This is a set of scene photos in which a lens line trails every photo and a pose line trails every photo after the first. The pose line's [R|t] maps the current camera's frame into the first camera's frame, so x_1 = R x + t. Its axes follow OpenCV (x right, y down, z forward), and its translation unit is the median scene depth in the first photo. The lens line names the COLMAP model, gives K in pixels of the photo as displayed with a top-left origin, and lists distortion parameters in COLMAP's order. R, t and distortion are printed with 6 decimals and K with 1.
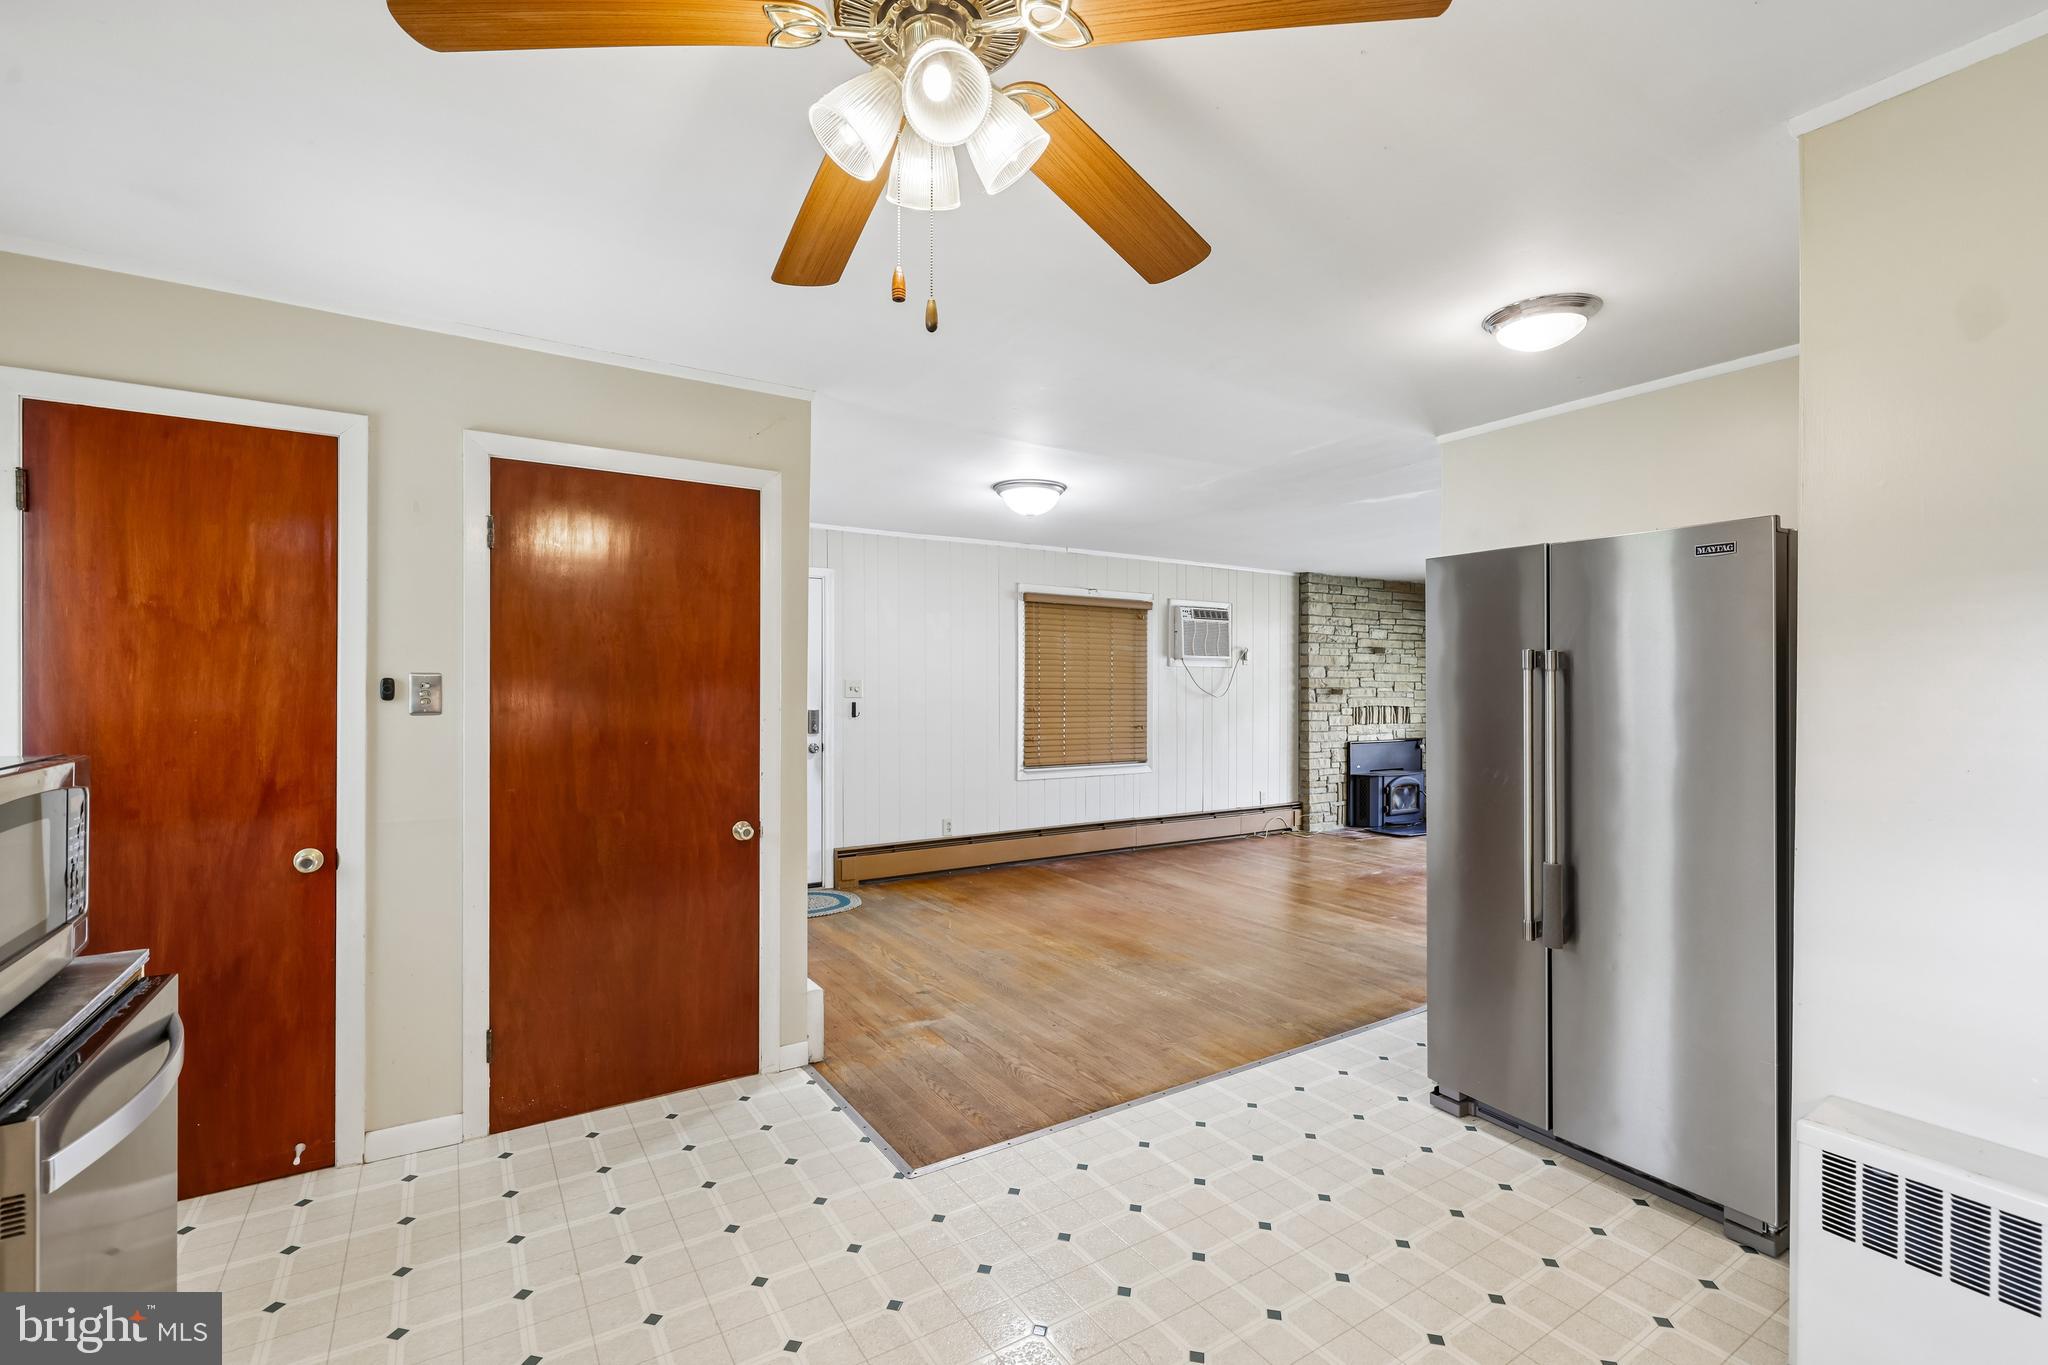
lens RADIAL K [[887.6, 0, 1008.3], [0, 887.6, 684.2], [0, 0, 1]] dist [-0.000718, 0.000190]
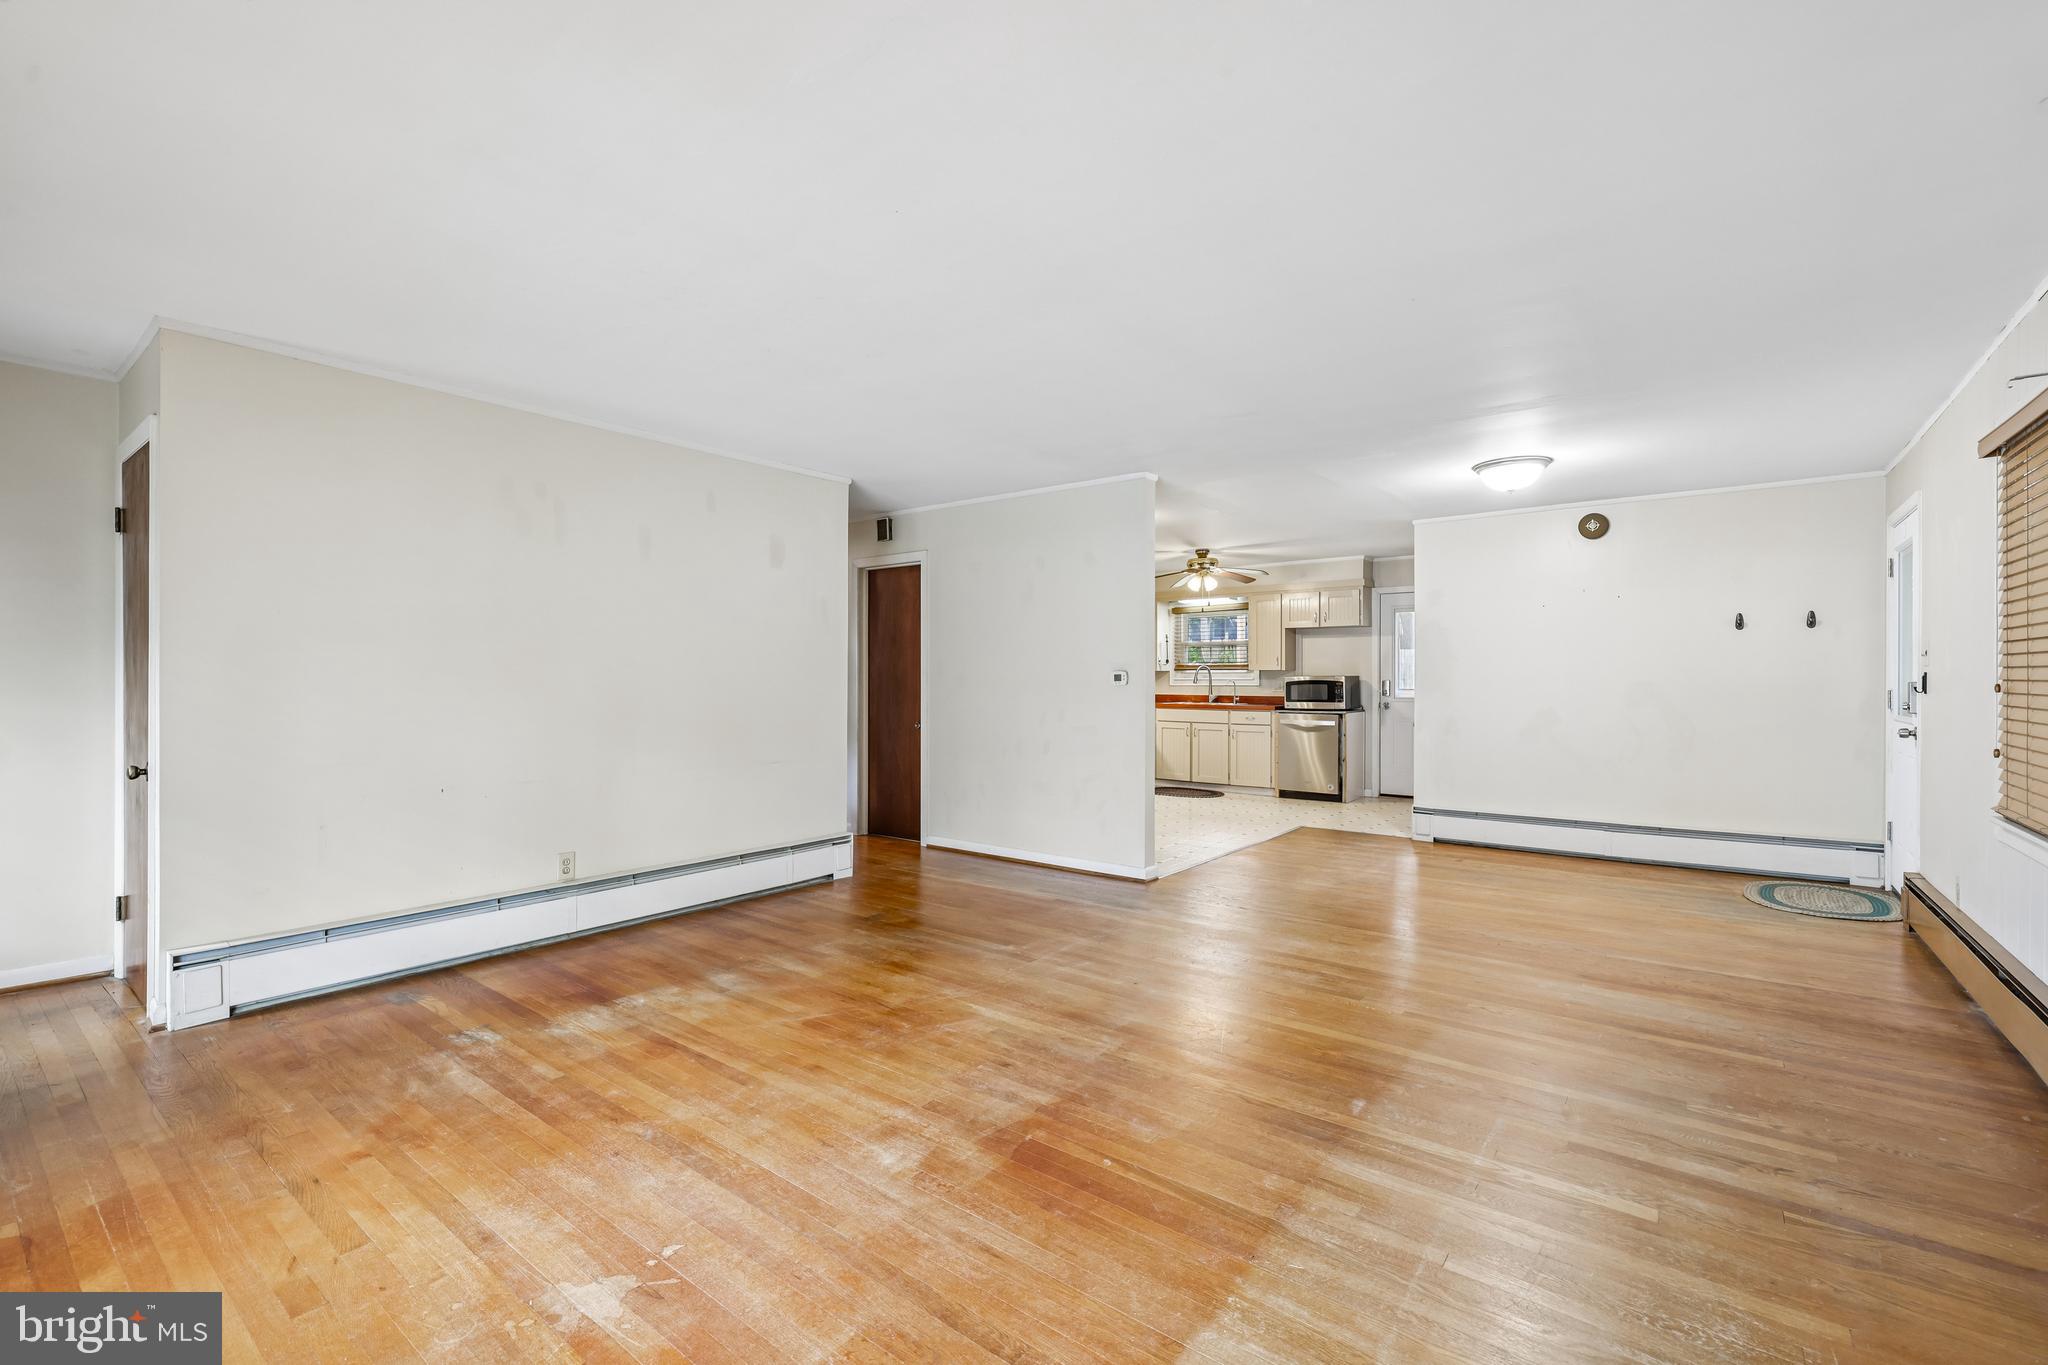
lens RADIAL K [[885.4, 0, 1010.9], [0, 885.4, 680.3], [0, 0, 1]] dist [0.000023, 0.000530]
pose [[-0.940187, -0.005336, -0.340618, 0.935538], [-0.005025, 0.999986, -0.001796, 0.039798], [0.340623, 0.000023, -0.940200, 1.778846]]
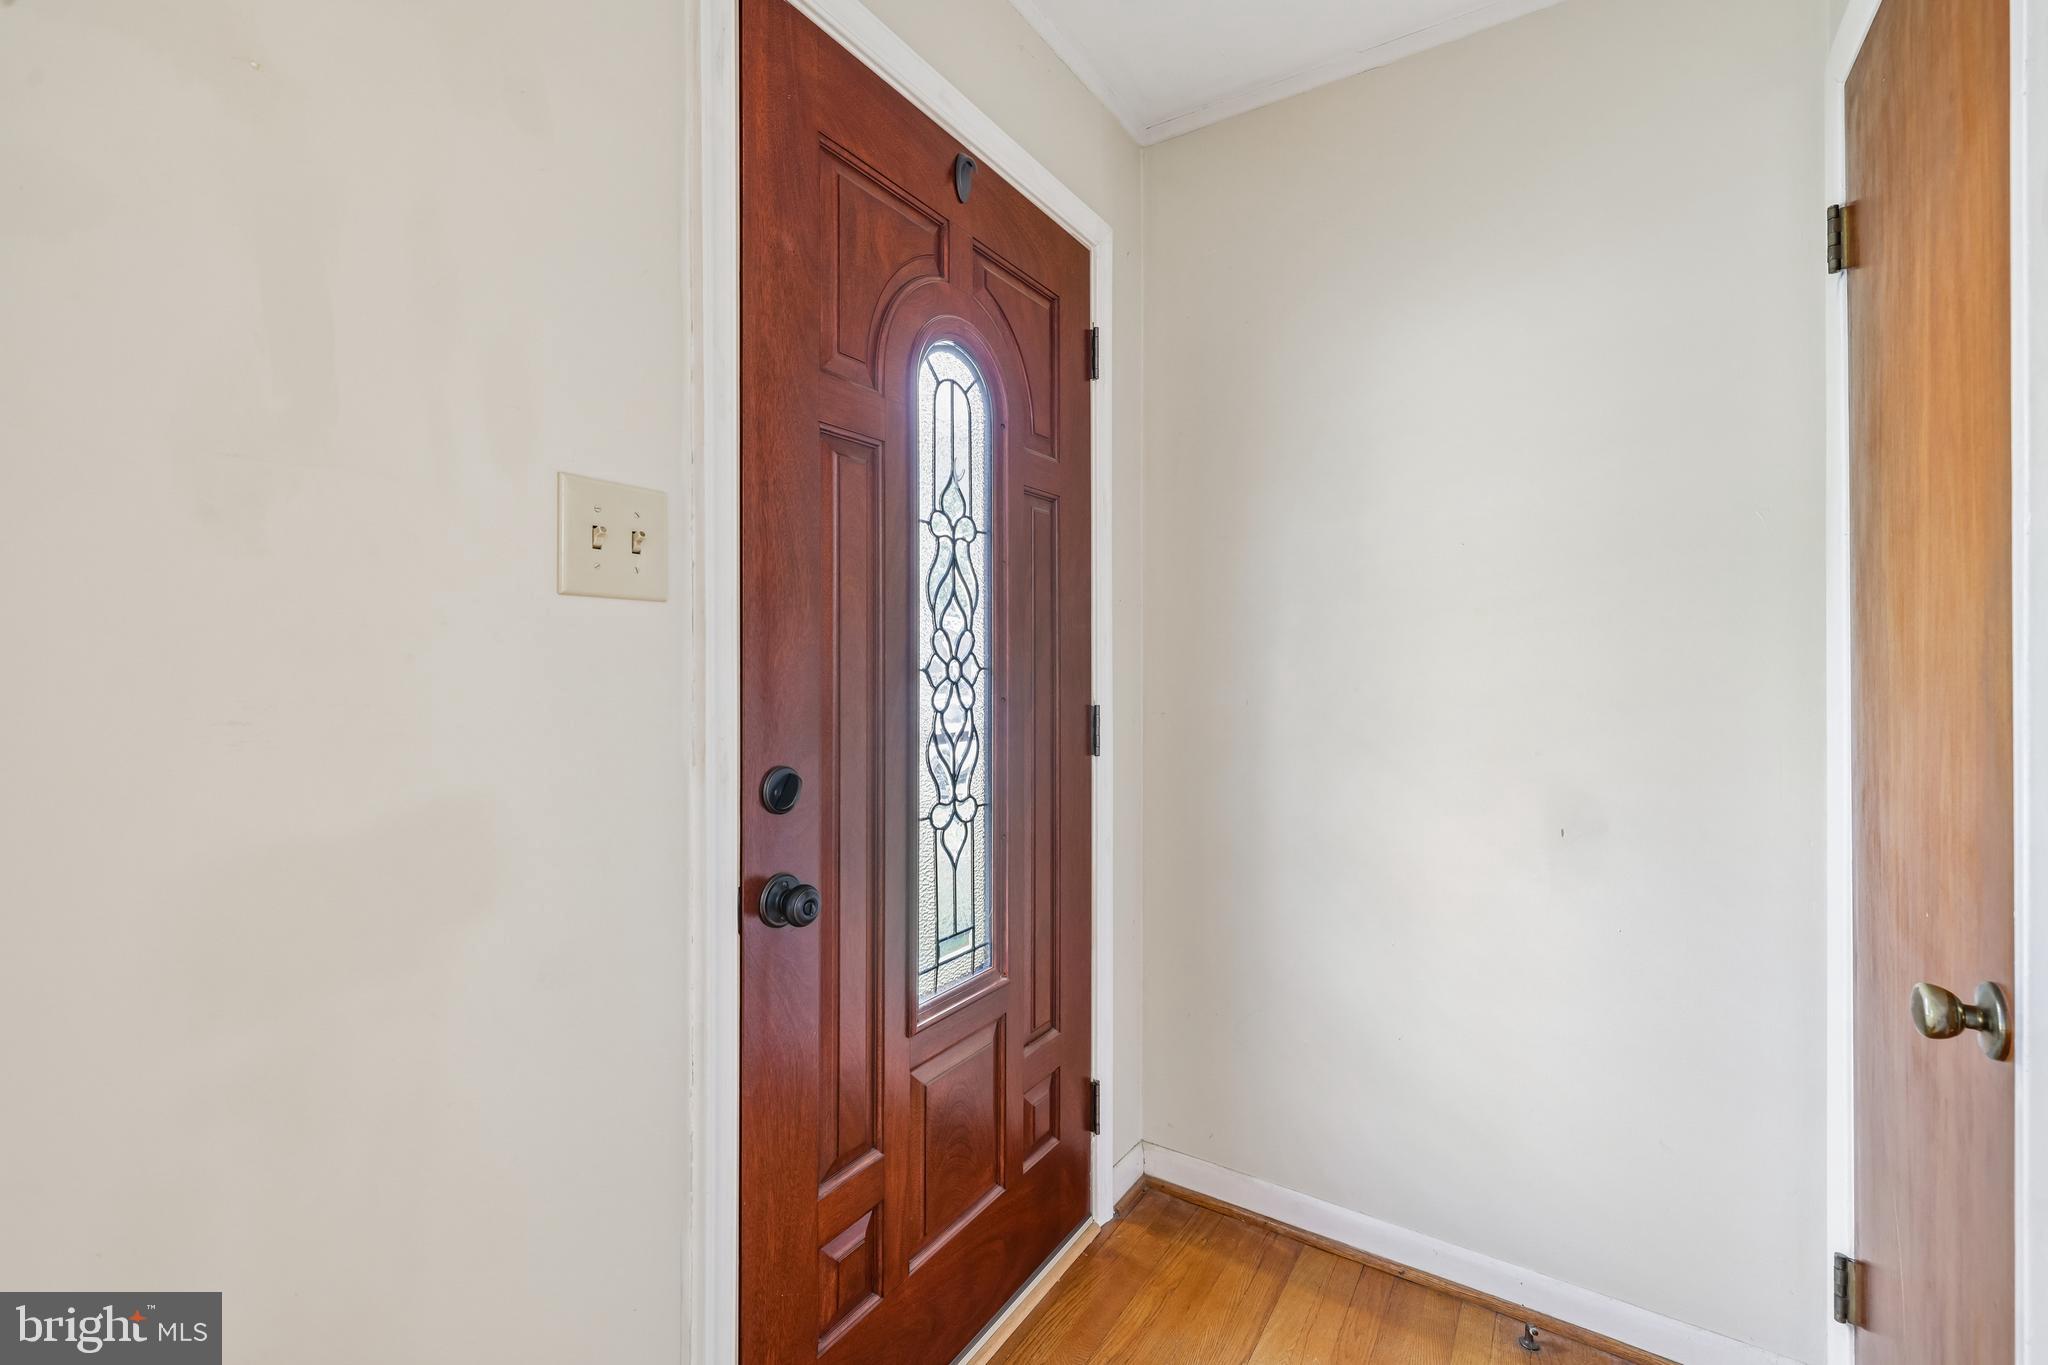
lens RADIAL K [[877.5, 0, 1013.1], [0, 877.5, 672.9], [0, 0, 1]] dist [-0.002017, -0.000386]
pose [[-0.412709, -0.005507, 0.910846, 1.239503], [-0.001921, 0.999985, 0.005175, 0.043979], [-0.910861, 0.000386, -0.412714, 1.180576]]
